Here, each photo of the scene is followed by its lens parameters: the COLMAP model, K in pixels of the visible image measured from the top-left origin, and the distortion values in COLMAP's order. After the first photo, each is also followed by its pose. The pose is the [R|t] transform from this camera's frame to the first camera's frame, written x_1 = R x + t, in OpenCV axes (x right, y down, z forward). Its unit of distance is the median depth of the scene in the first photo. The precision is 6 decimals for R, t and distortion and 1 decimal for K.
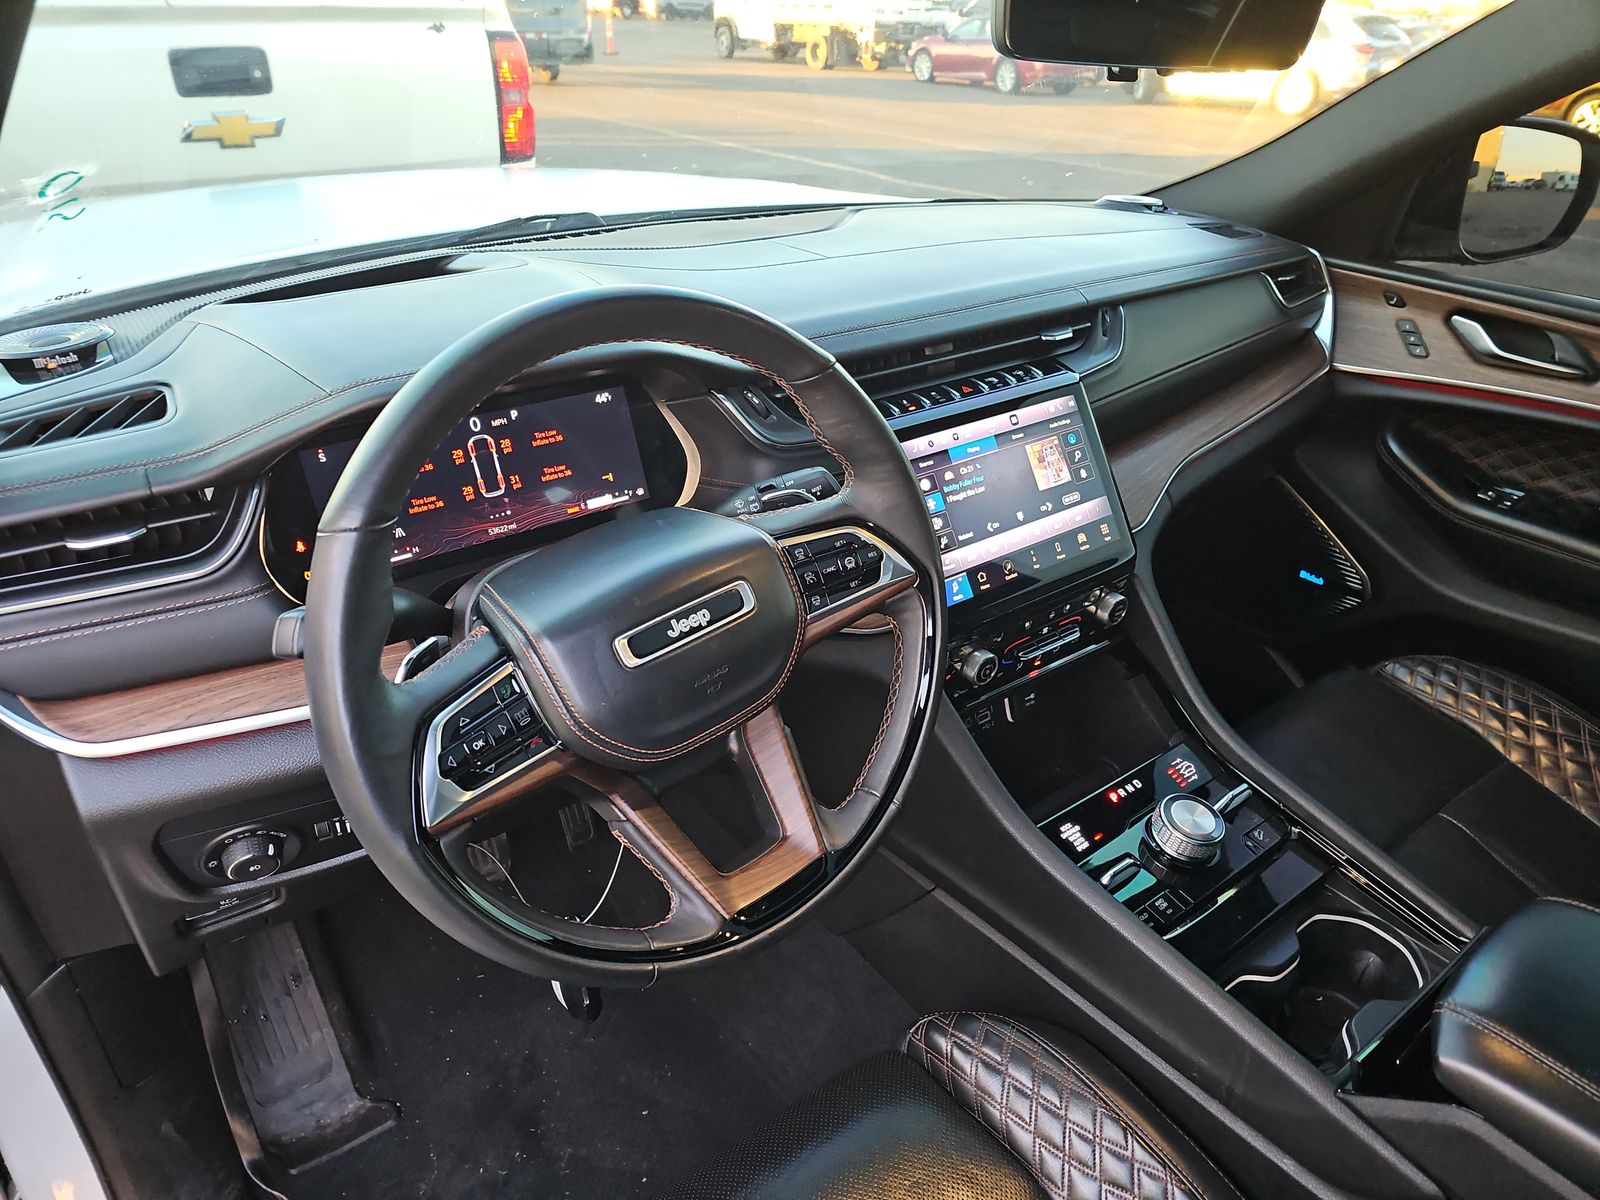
lens RADIAL K [[1021.9, 0, 808.8], [0, 1021.9, 642.2], [0, 0, 1]] dist [0.022850, -0.041969]
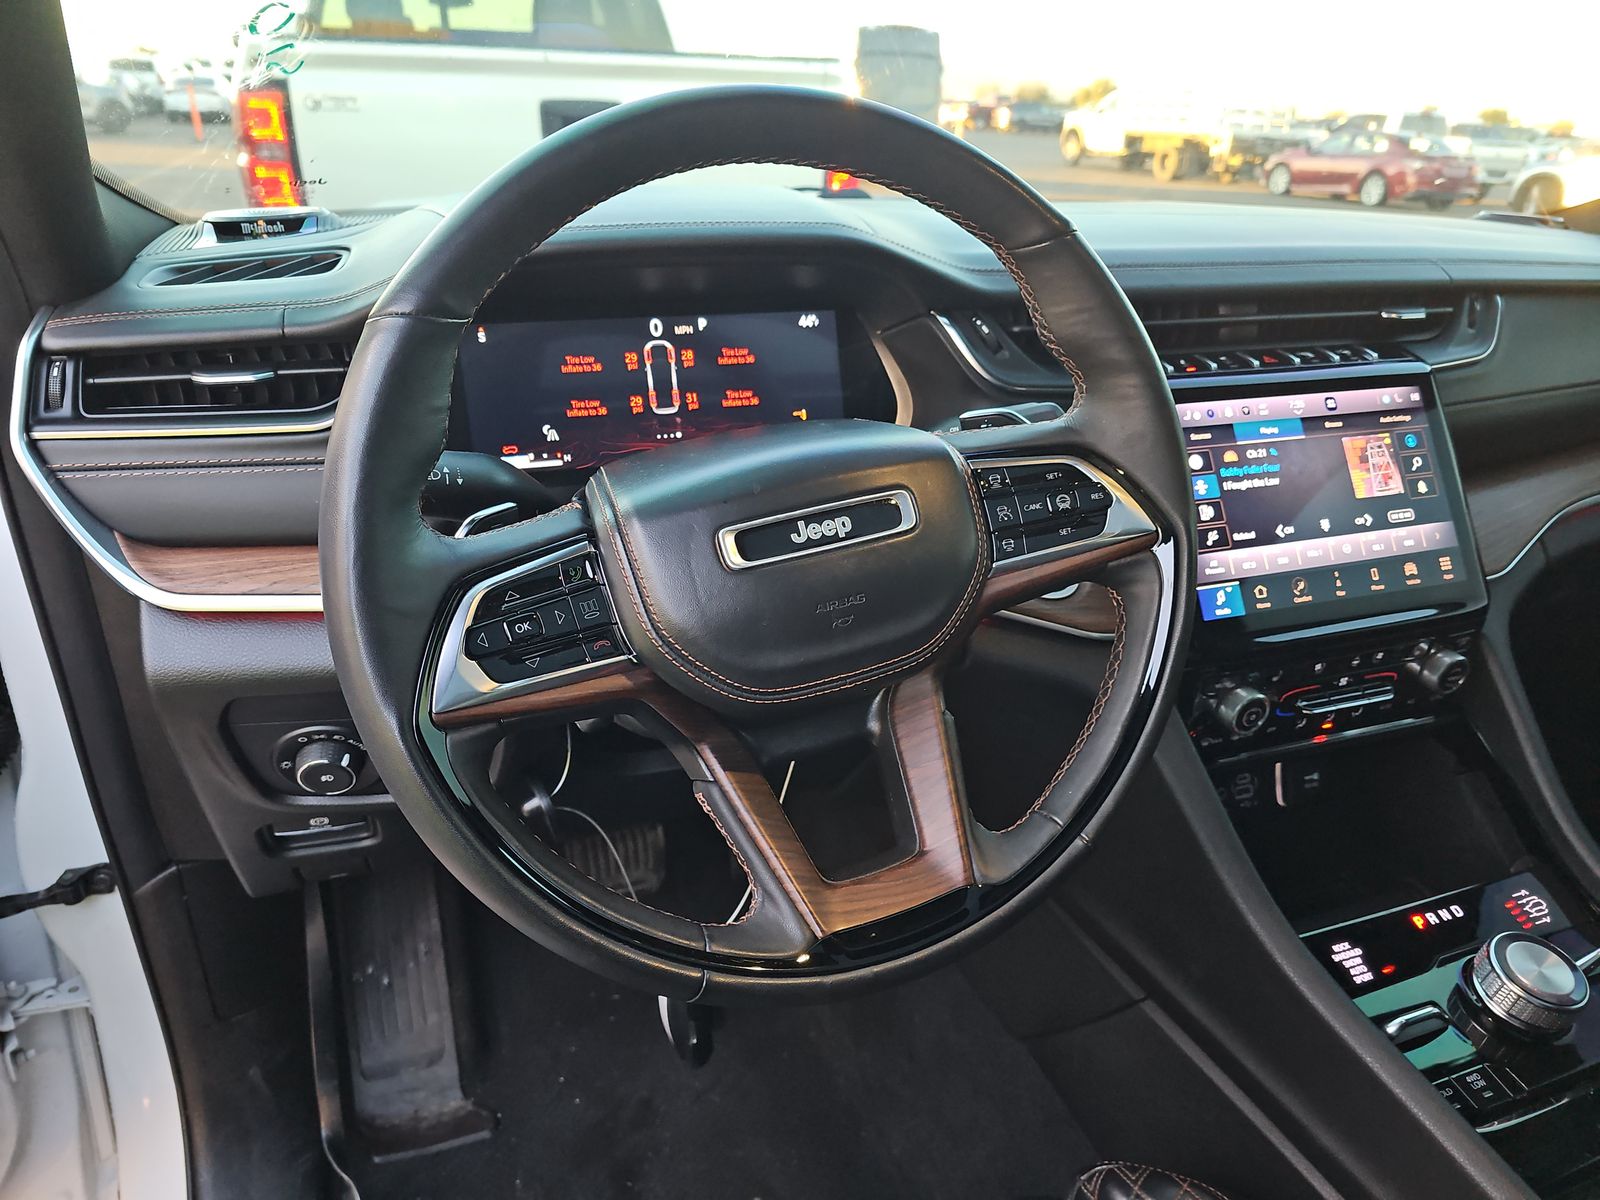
lens RADIAL K [[1021.9, 0, 812.9], [0, 1021.9, 646.2], [0, 0, 1]] dist [0.022850, -0.041969]
pose [[0.955179, 0.131954, -0.264993, 0.068843], [-0.156713, 0.984832, -0.074478, 0.097711], [0.251146, 0.112668, 0.961370, 0.219484]]
